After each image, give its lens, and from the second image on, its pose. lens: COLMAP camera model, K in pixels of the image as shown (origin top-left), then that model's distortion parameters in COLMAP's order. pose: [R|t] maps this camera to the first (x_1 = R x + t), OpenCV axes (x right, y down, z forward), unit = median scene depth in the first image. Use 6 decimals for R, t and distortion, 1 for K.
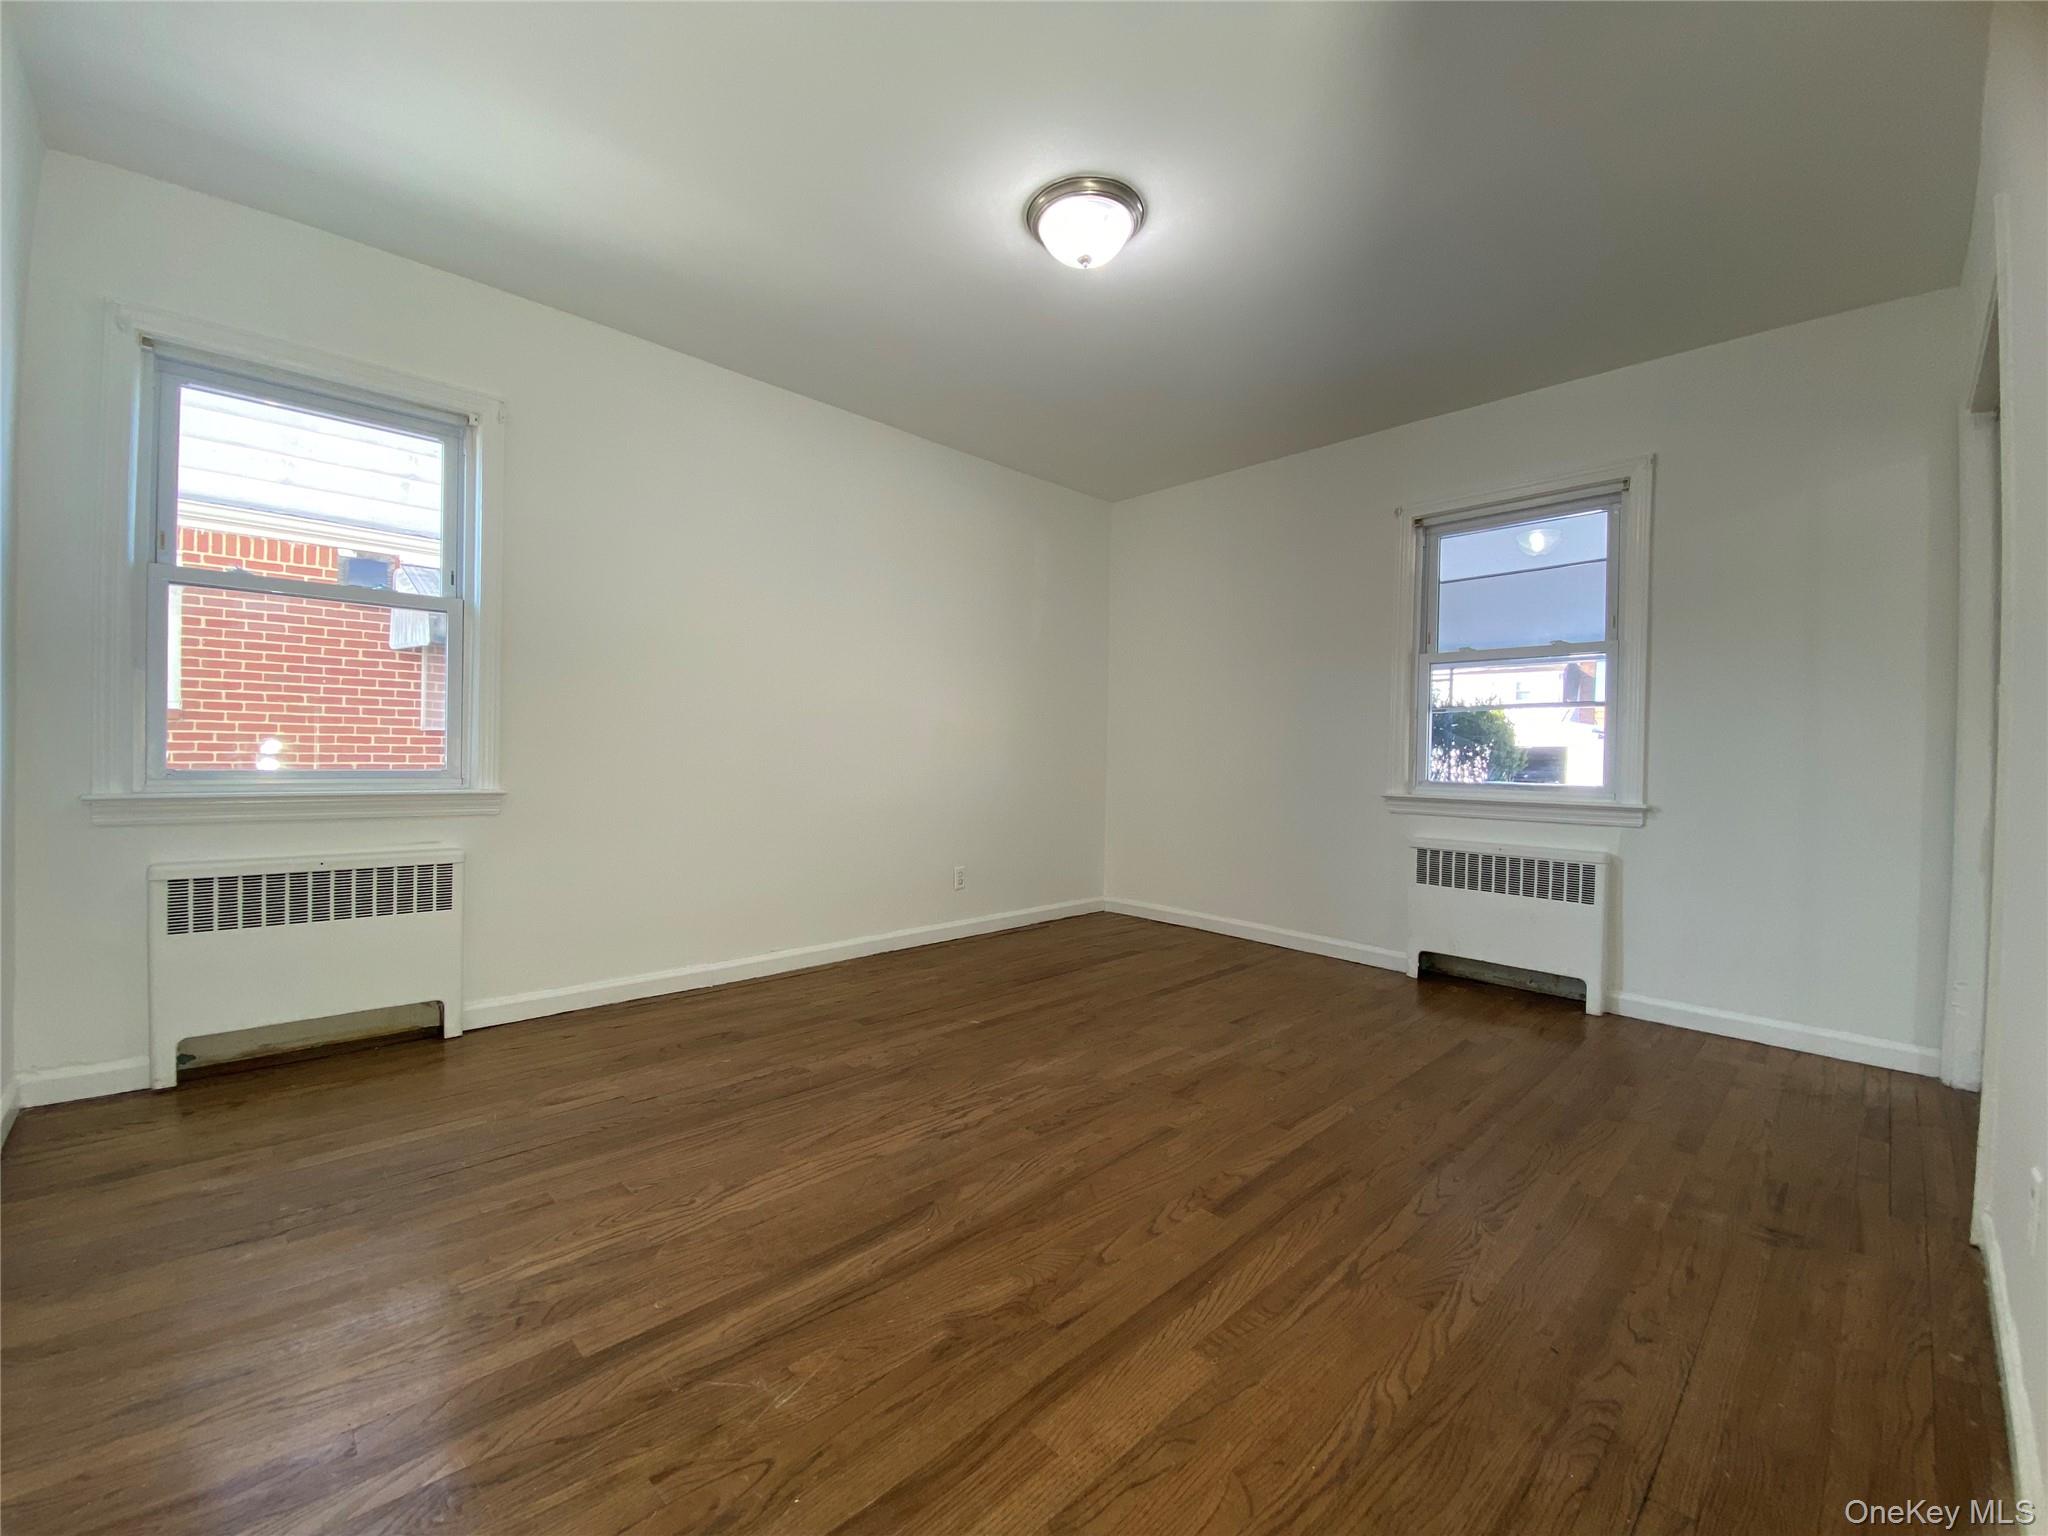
lens RADIAL K [[846.2, 0, 1024.0], [0, 846.2, 768.0], [0, 0, 1]] dist [0.033607, -0.026516]
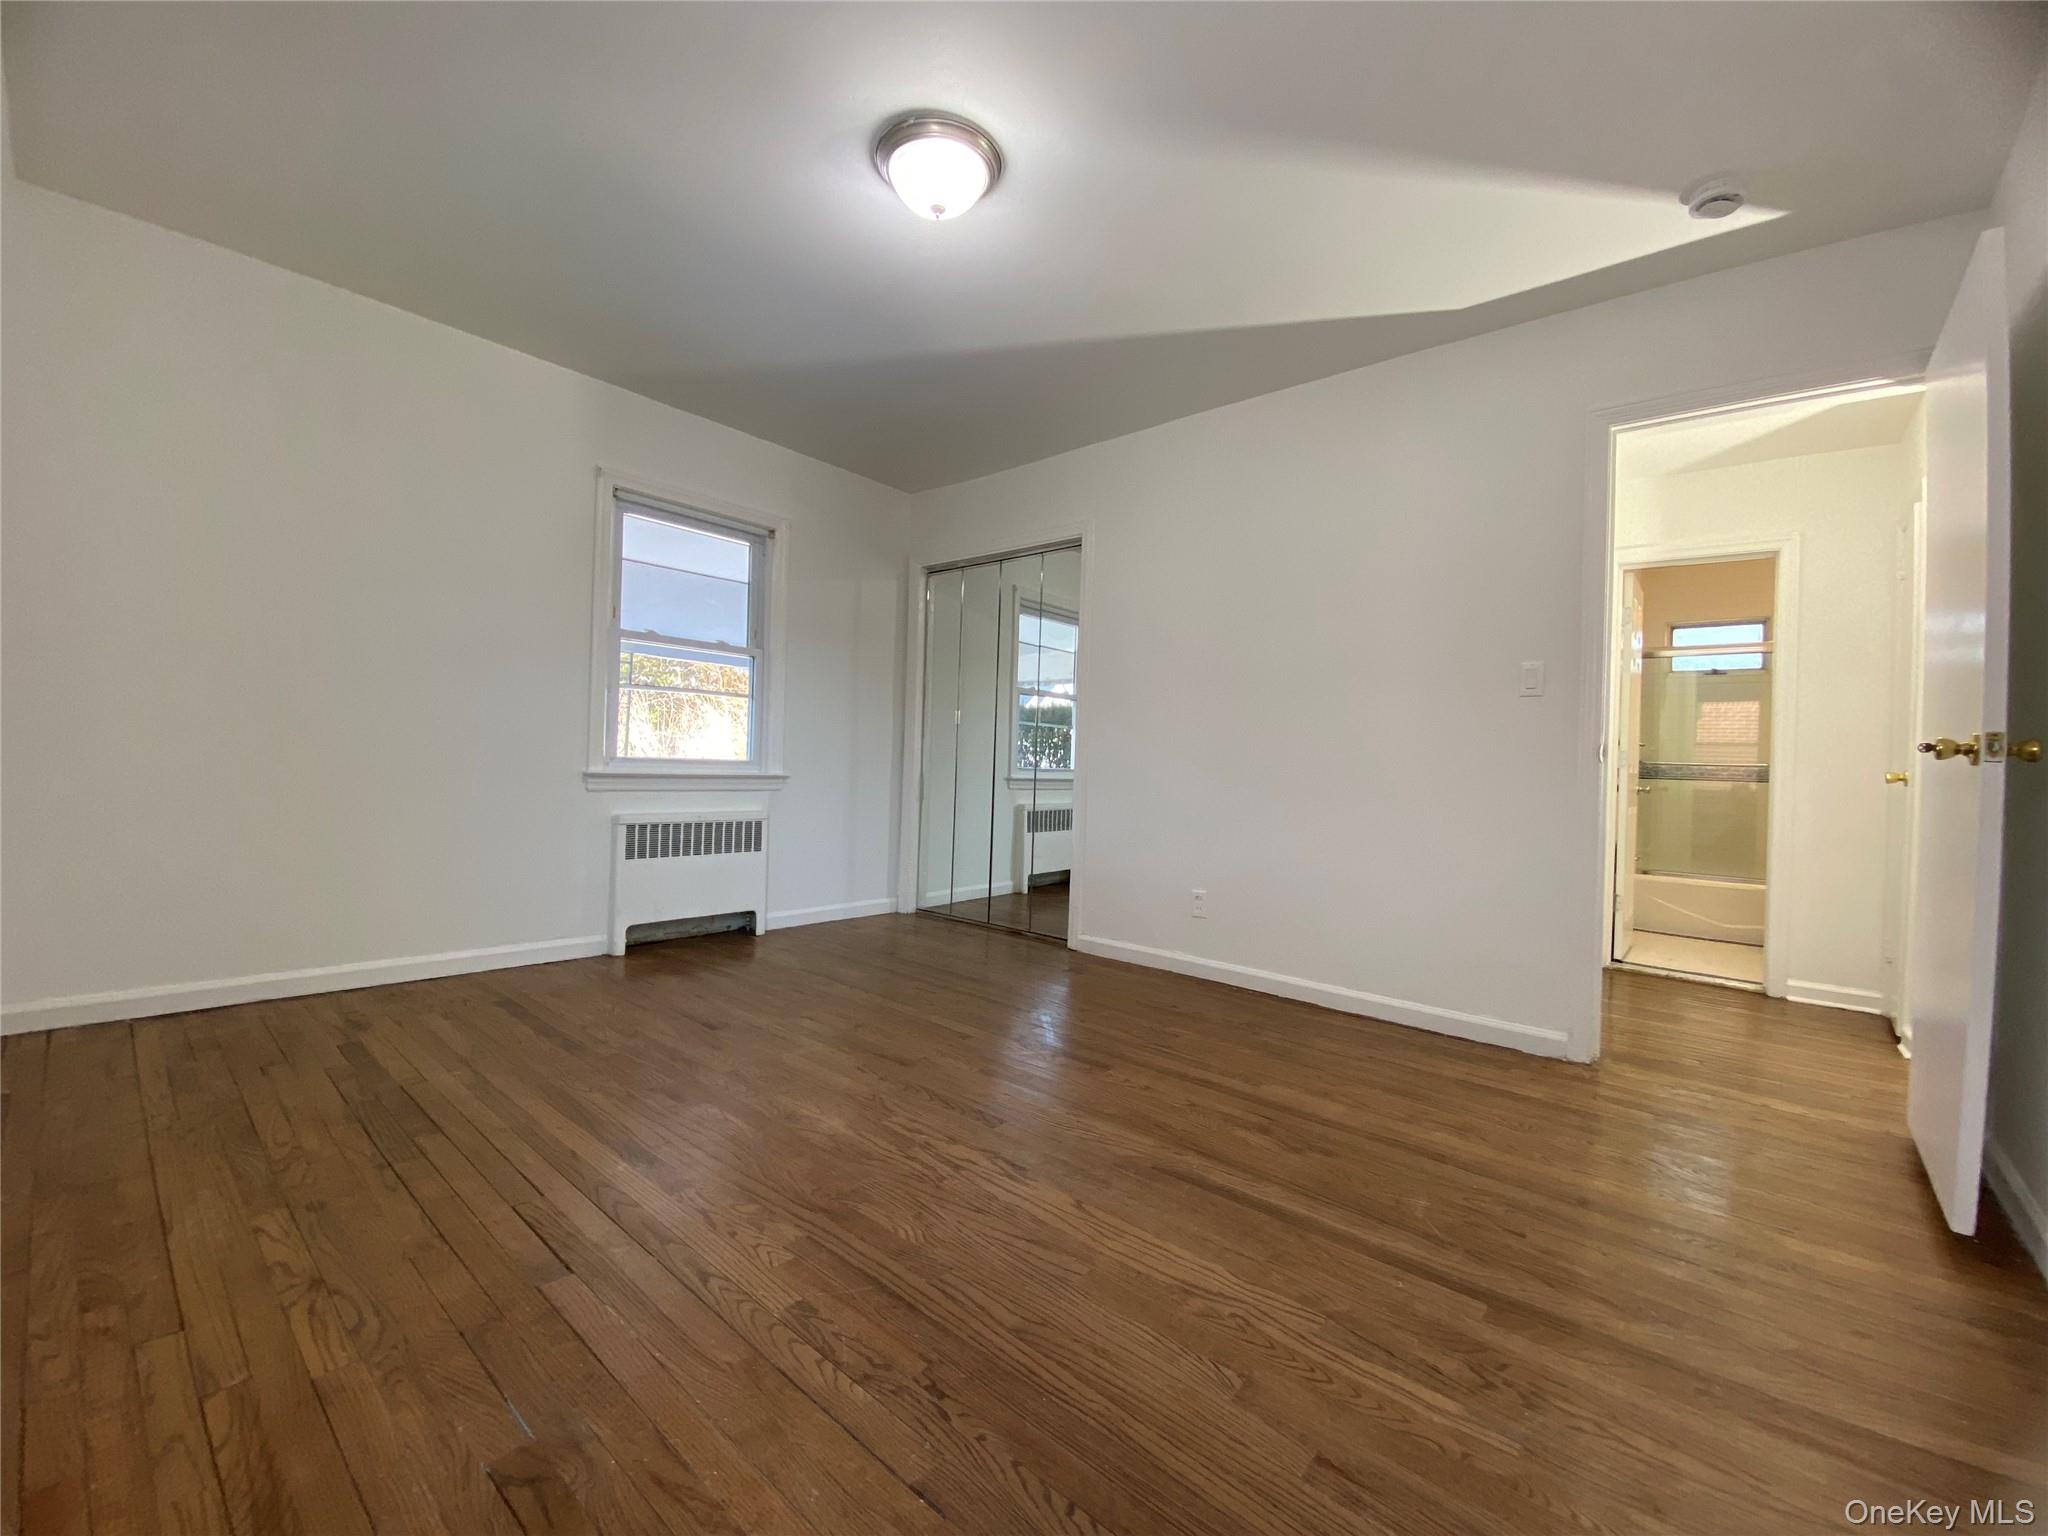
lens RADIAL K [[846.2, 0, 1024.0], [0, 846.2, 768.0], [0, 0, 1]] dist [0.033607, -0.026516]
pose [[-0.112501, -0.027434, 0.993273, -0.903550], [-0.021252, 0.999457, 0.025198, -0.010997], [-0.993424, -0.018274, -0.113023, 1.026464]]
